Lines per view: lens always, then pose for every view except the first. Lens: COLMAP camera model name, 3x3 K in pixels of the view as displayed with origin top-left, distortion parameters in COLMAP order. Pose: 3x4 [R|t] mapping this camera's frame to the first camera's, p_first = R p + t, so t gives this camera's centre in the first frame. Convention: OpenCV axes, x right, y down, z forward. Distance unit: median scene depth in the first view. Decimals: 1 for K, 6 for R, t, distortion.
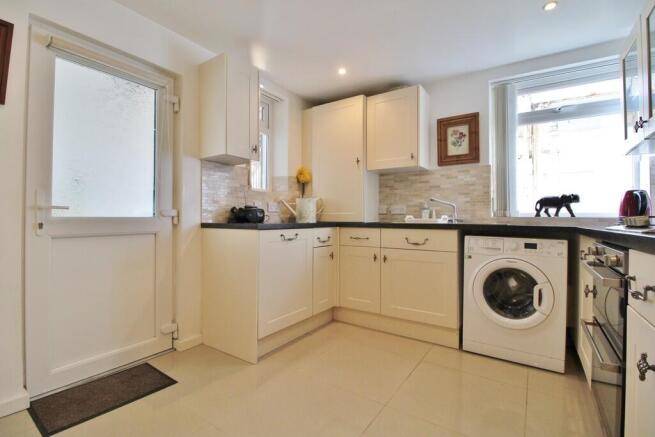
lens RADIAL K [[304.2, 0, 327.5], [0, 304.2, 218.5], [0, 0, 1]] dist [-0.002276, -0.000492]
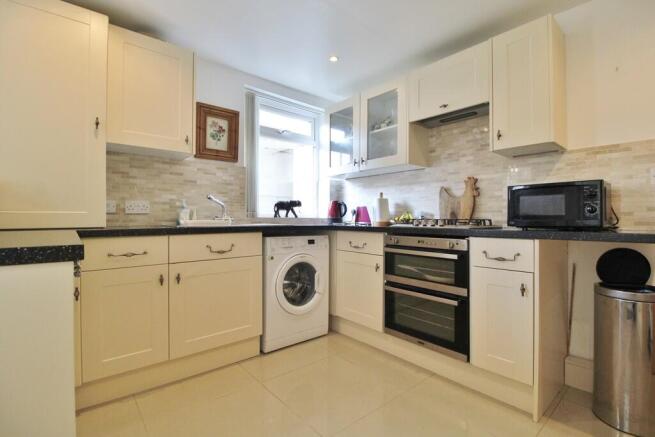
lens RADIAL K [[304.2, 0, 327.5], [0, 304.2, 218.5], [0, 0, 1]] dist [-0.002276, -0.000492]
pose [[0.264649, -0.008031, 0.964311, -0.370825], [-0.000121, 0.999965, 0.008361, -0.011036], [-0.964345, -0.002329, 0.264639, 0.448026]]
